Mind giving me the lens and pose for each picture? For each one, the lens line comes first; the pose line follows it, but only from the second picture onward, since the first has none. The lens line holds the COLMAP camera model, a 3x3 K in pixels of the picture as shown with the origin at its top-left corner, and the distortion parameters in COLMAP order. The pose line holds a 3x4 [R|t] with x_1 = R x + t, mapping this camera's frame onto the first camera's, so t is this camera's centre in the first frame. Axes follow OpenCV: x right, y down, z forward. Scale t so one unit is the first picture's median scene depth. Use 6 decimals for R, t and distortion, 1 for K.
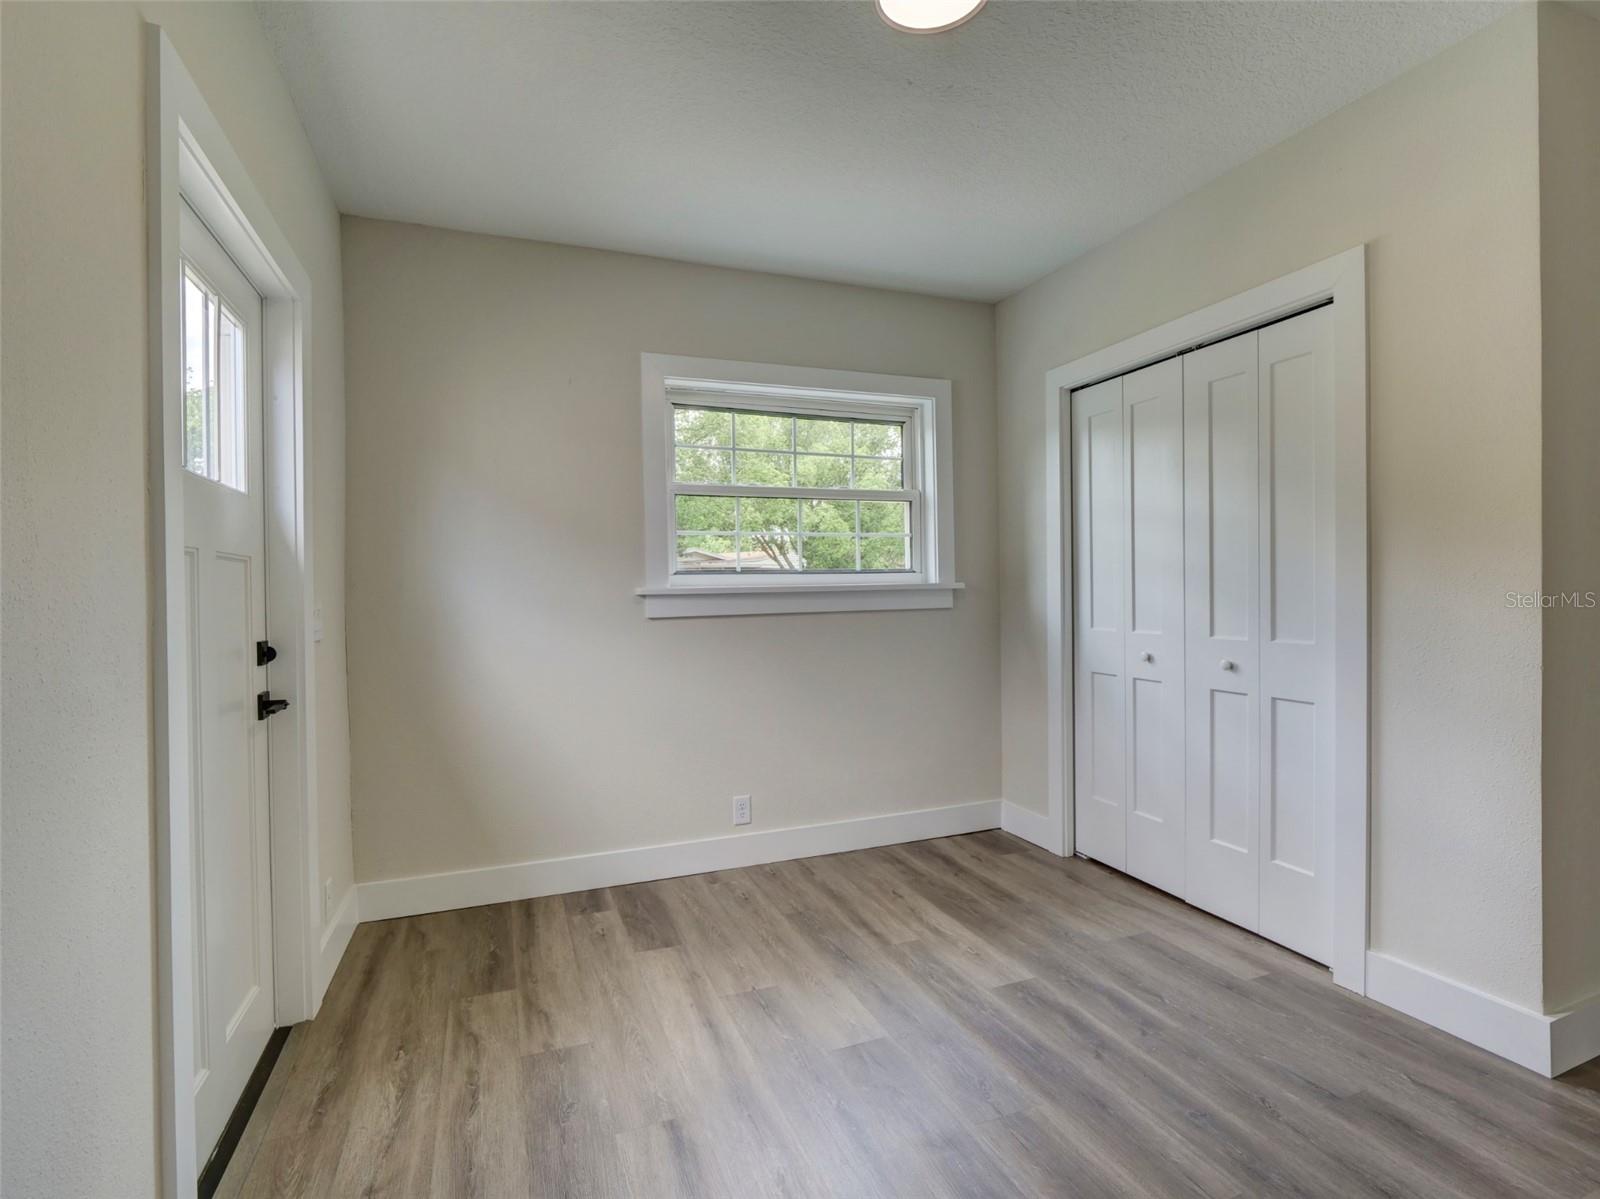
lens RADIAL K [[785.0, 0, 802.5], [0, 785.0, 592.0], [0, 0, 1]] dist [-0.003868, -0.001553]
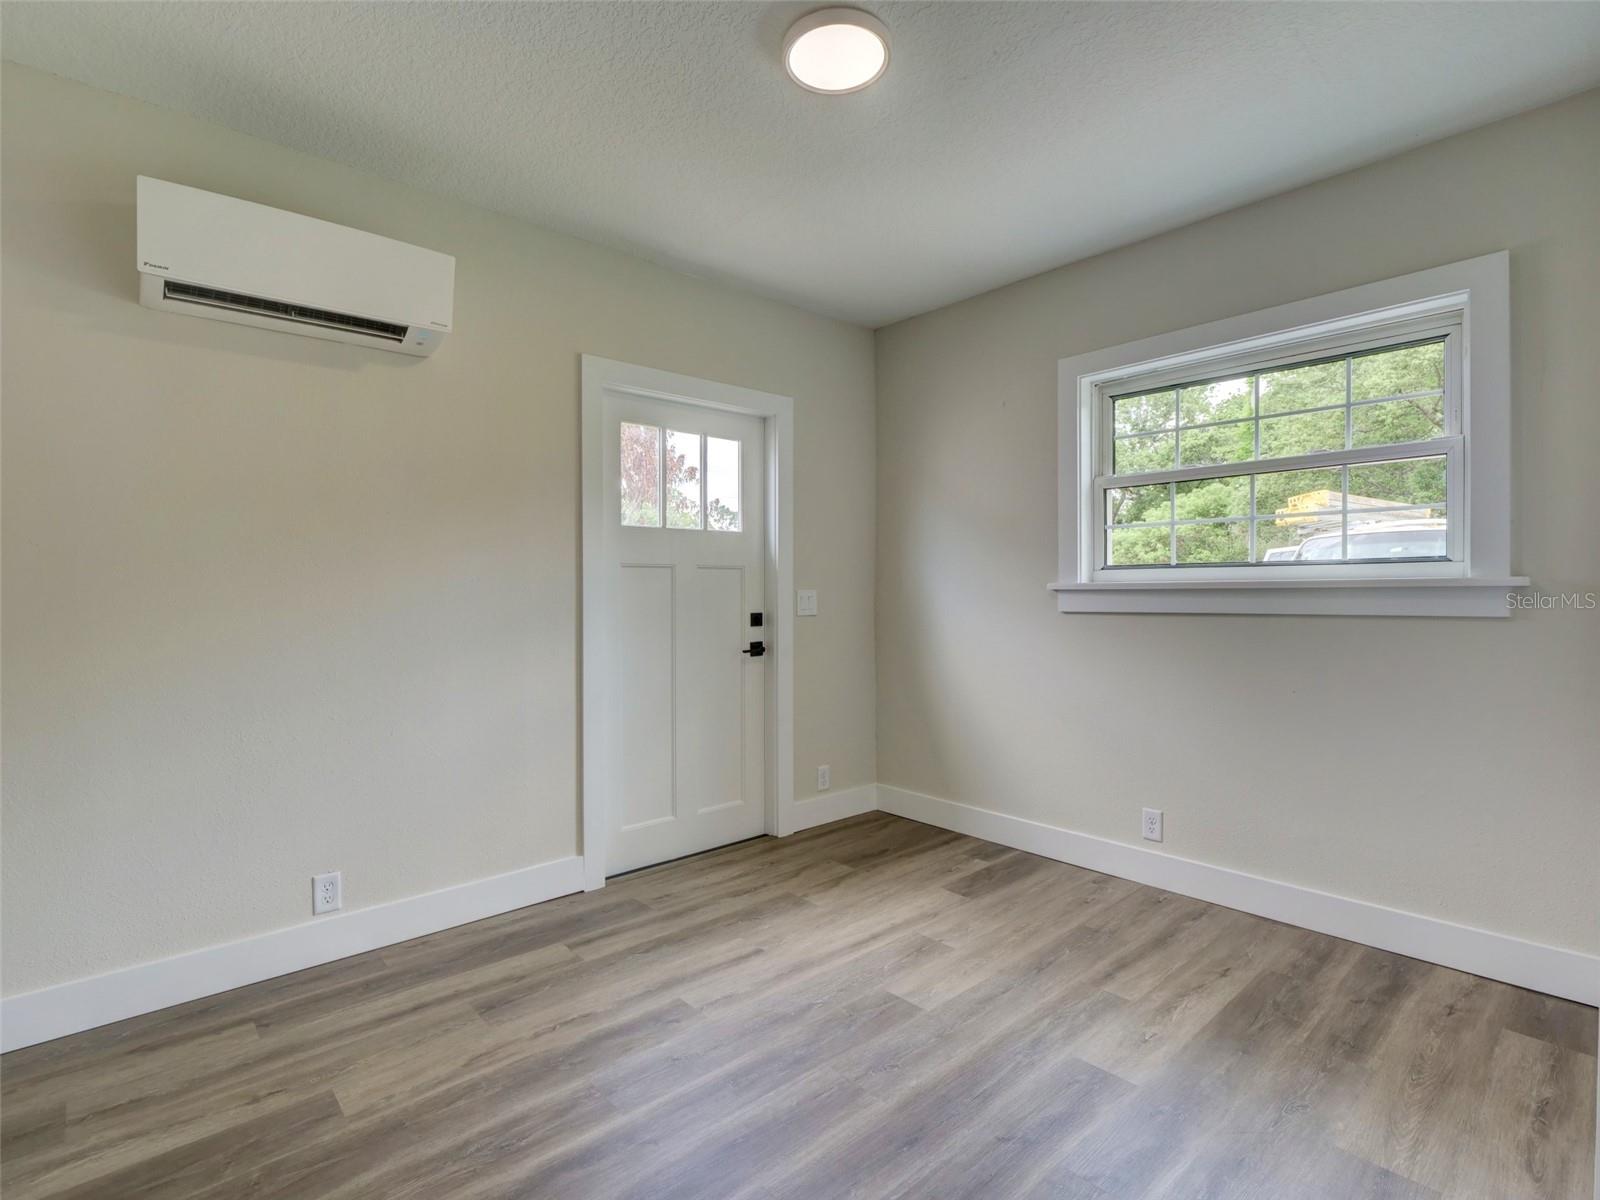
lens RADIAL K [[785.0, 0, 802.5], [0, 785.0, 592.5], [0, 0, 1]] dist [-0.003868, -0.001553]
pose [[0.352336, 0.016895, -0.935721, 0.755896], [-0.003923, 0.999855, 0.016576, -0.010092], [0.935865, -0.002169, 0.352351, 0.346518]]
